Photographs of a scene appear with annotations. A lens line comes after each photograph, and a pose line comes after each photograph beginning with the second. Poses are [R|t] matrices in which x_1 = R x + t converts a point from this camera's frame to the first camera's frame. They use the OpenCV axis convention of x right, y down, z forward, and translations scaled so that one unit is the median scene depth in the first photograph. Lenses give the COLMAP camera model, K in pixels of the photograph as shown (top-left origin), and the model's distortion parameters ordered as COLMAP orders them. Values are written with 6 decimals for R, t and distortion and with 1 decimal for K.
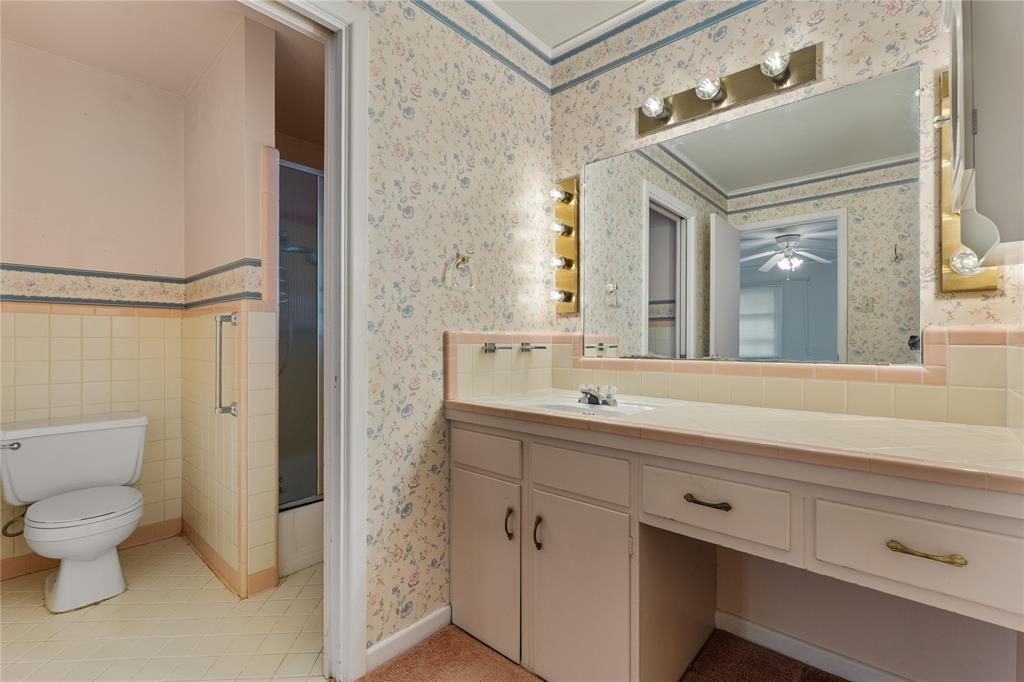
lens RADIAL K [[461.3, 0, 510.3], [0, 461.3, 341.4], [0, 0, 1]] dist [0.000567, -0.000464]
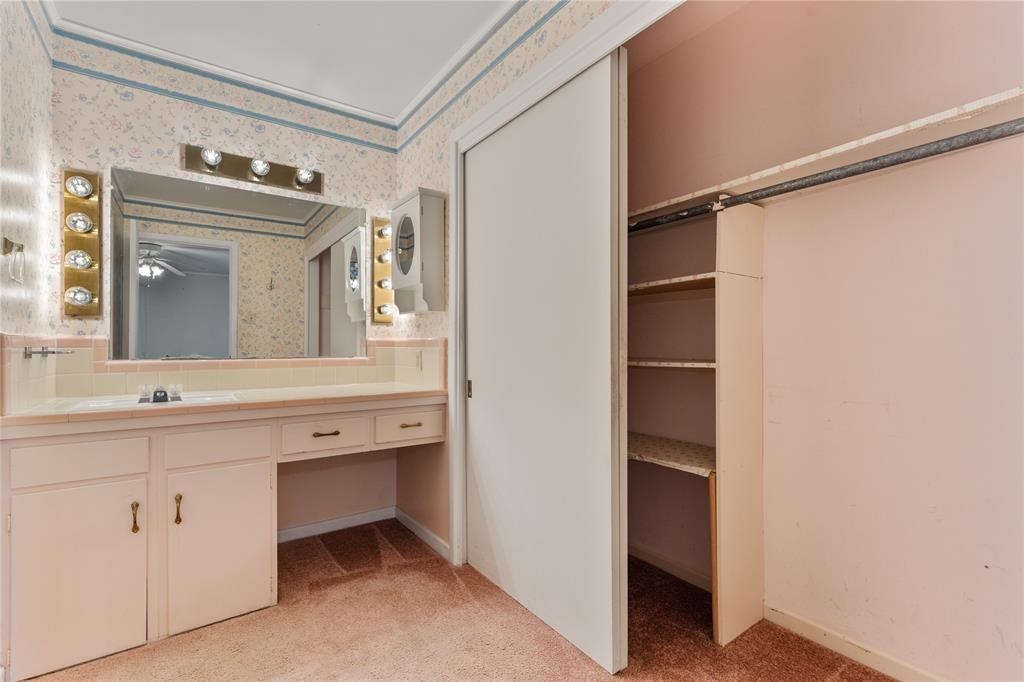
lens RADIAL K [[461.3, 0, 512.4], [0, 461.3, 343.3], [0, 0, 1]] dist [0.000567, -0.000464]
pose [[0.216772, 0.004732, 0.976211, -0.587465], [0.001970, 0.999984, -0.005285, 0.002542], [-0.976220, 0.003069, 0.216759, -0.049699]]
